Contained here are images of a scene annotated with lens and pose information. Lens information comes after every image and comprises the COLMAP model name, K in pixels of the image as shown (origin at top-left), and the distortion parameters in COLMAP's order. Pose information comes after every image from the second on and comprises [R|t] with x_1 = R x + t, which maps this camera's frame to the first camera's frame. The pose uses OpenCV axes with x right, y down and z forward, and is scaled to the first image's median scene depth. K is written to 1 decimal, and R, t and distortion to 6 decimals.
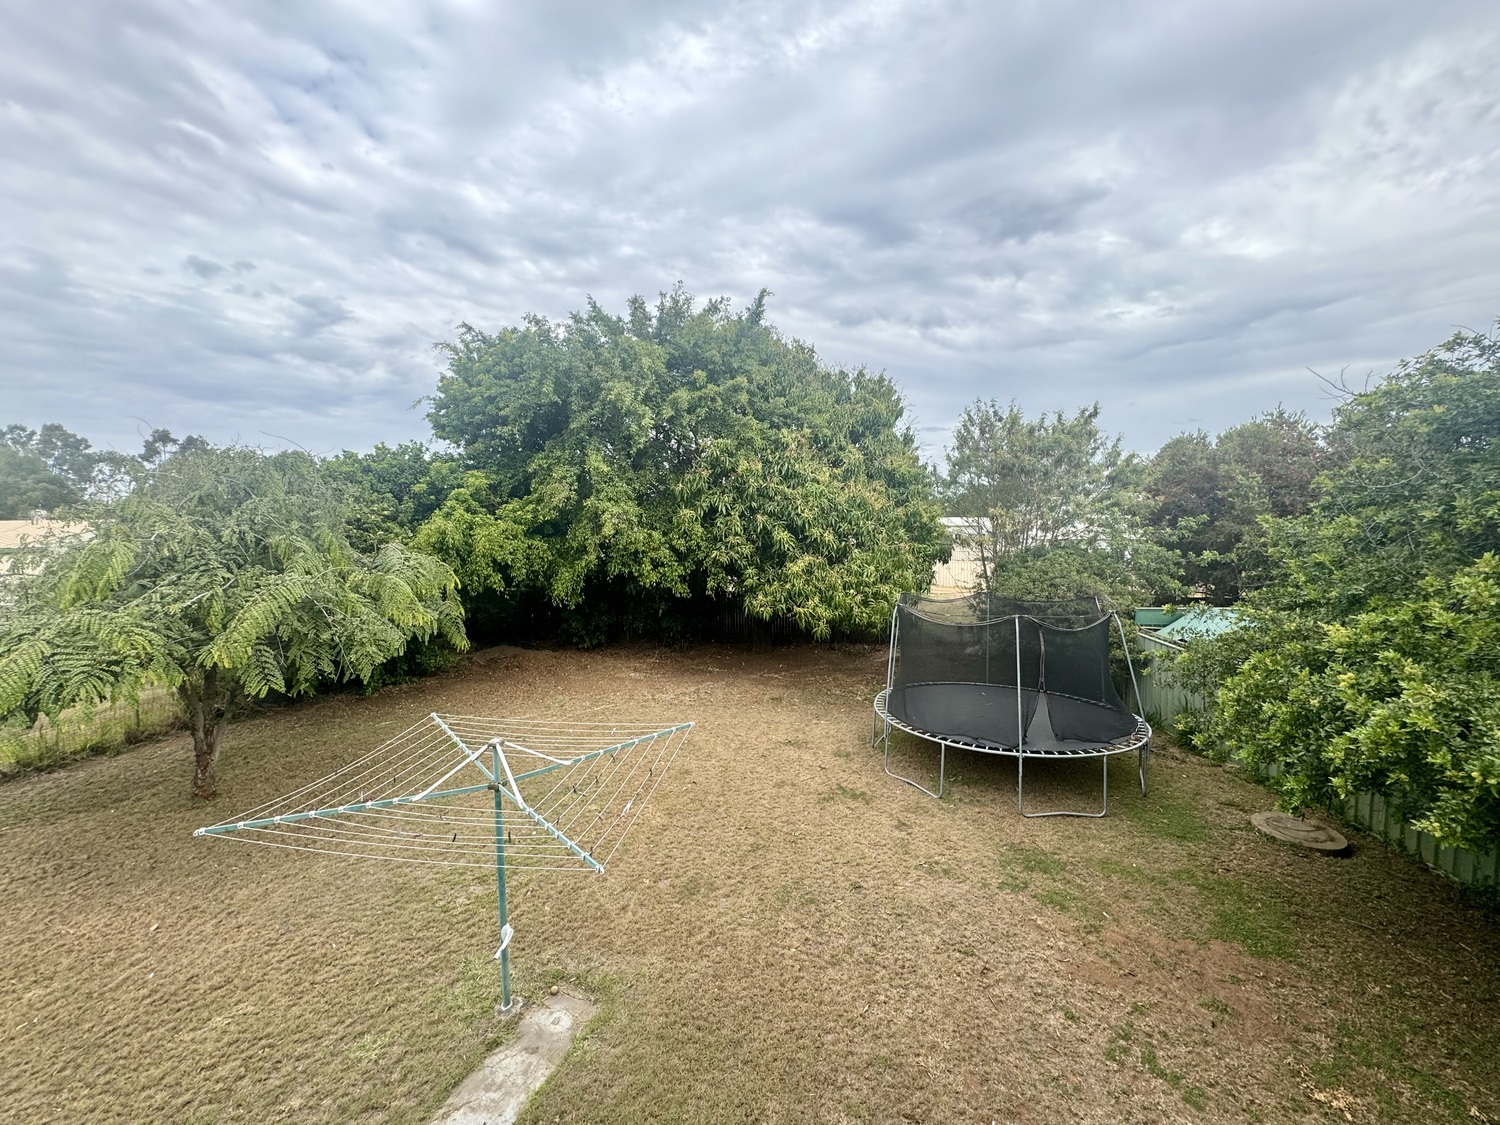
lens RADIAL K [[598.6, 0, 749.6], [0, 598.6, 561.9], [0, 0, 1]] dist [0.000682, 0.000101]
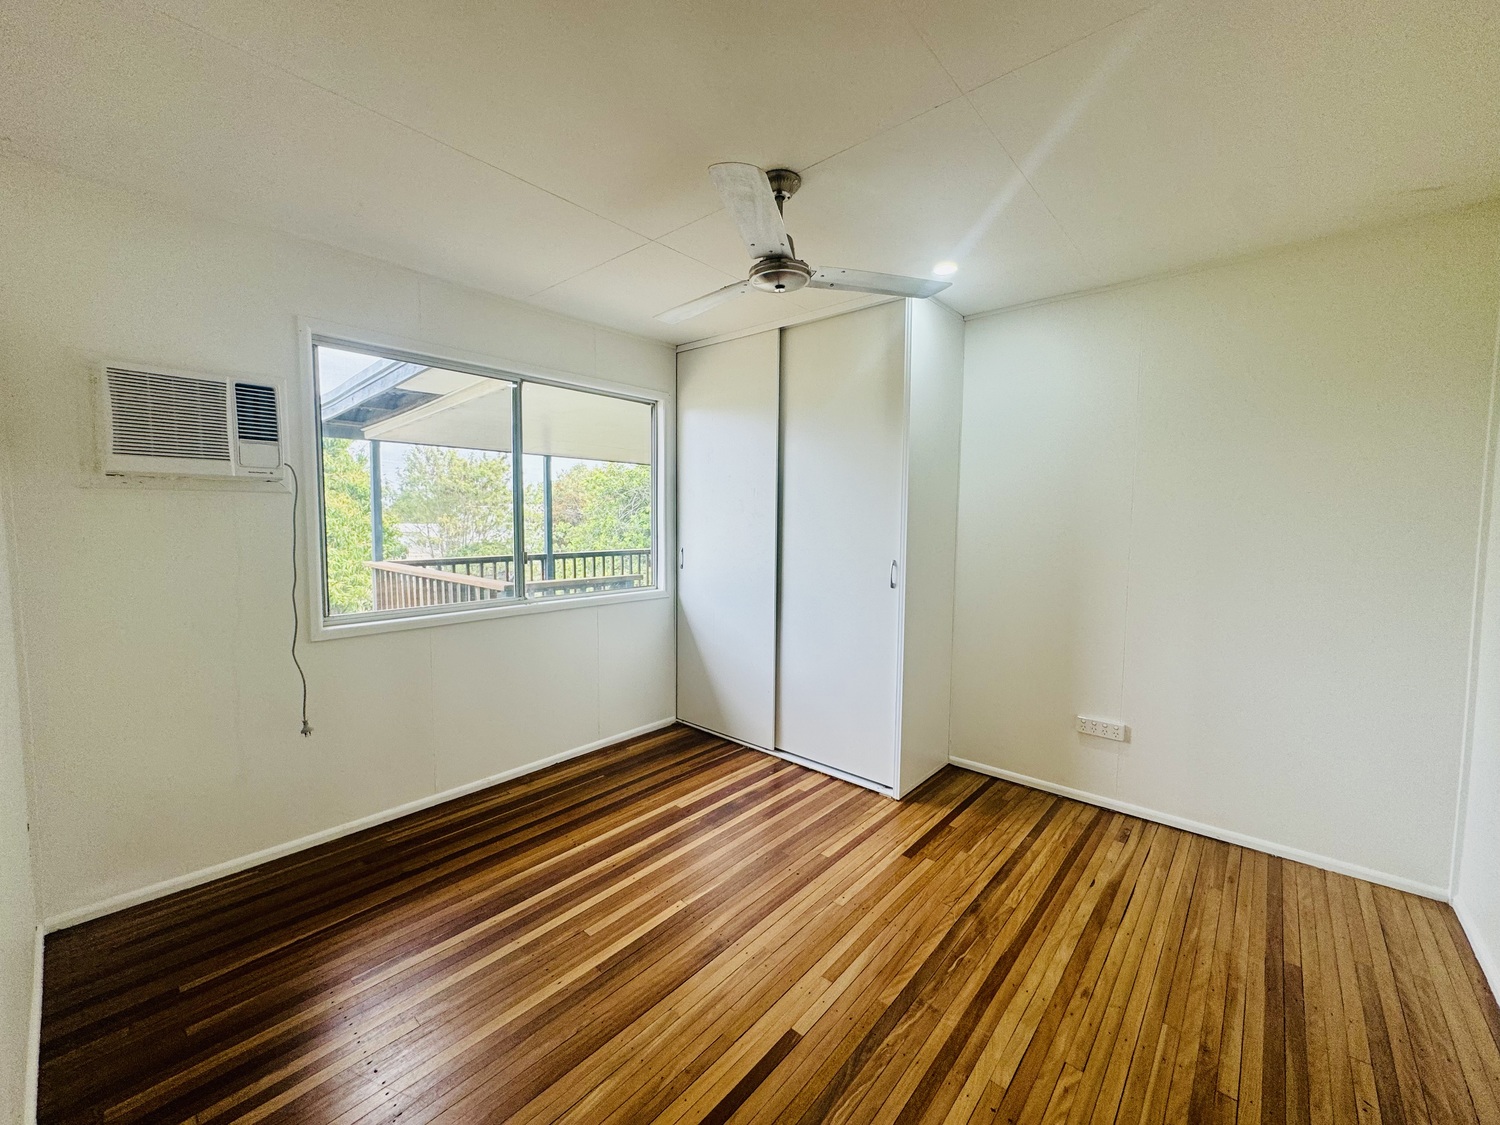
lens RADIAL K [[598.6, 0, 749.2], [0, 598.6, 561.5], [0, 0, 1]] dist [0.000682, 0.000101]
pose [[0.641108, -0.042625, 0.766266, -0.200870], [0.050640, 0.998630, 0.013182, 0.030605], [-0.765779, 0.030353, 0.642388, -0.434662]]
